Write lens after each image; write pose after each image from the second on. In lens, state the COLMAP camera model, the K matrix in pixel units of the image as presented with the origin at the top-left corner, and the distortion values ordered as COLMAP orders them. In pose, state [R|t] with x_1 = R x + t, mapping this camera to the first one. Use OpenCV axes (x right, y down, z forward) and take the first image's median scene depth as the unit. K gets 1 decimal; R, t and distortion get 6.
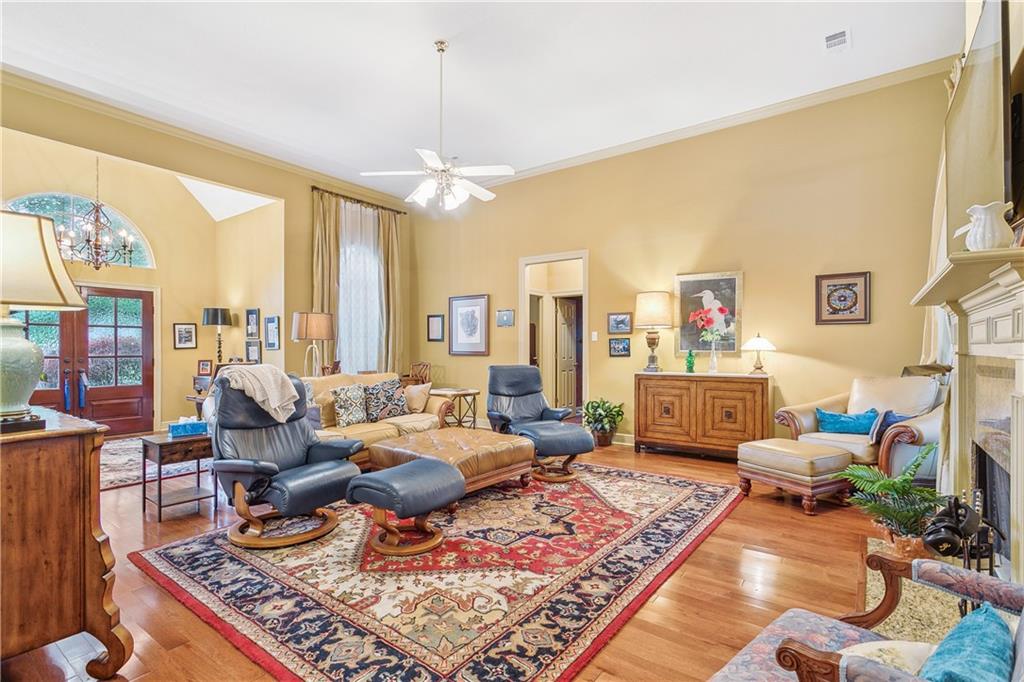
lens RADIAL K [[491.0, 0, 508.1], [0, 491.0, 344.9], [0, 0, 1]] dist [0.000394, 0.000076]
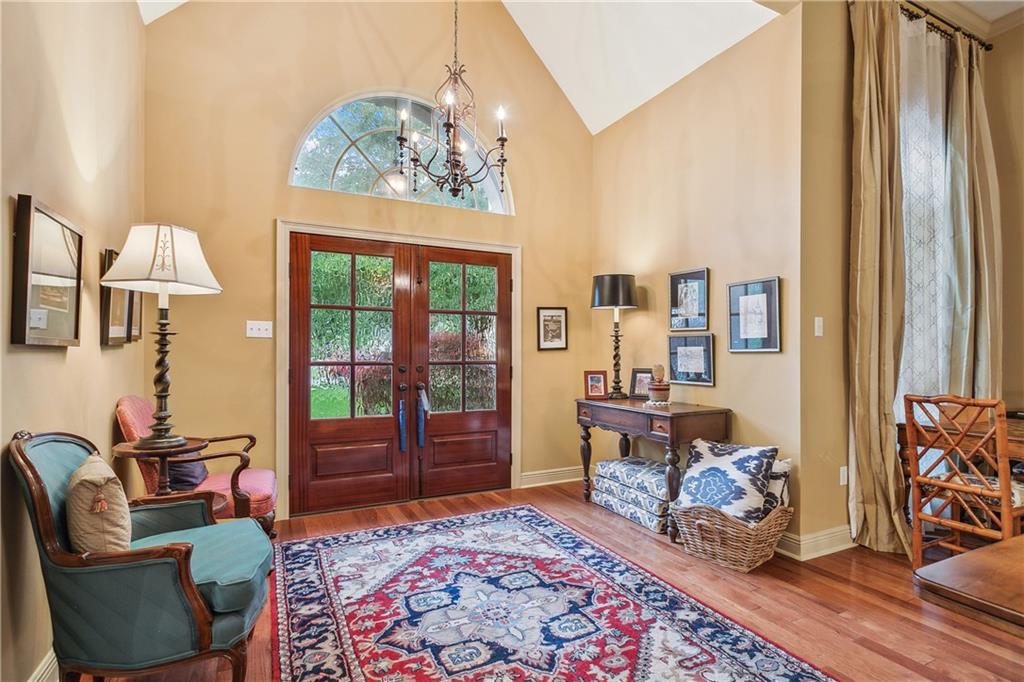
lens RADIAL K [[491.0, 0, 508.1], [0, 491.0, 344.9], [0, 0, 1]] dist [0.000394, 0.000076]
pose [[0.890831, 0.003884, -0.454318, -0.455192], [-0.004311, 0.999991, 0.000097, 0.001941], [0.454315, 0.001872, 0.890839, 0.467868]]
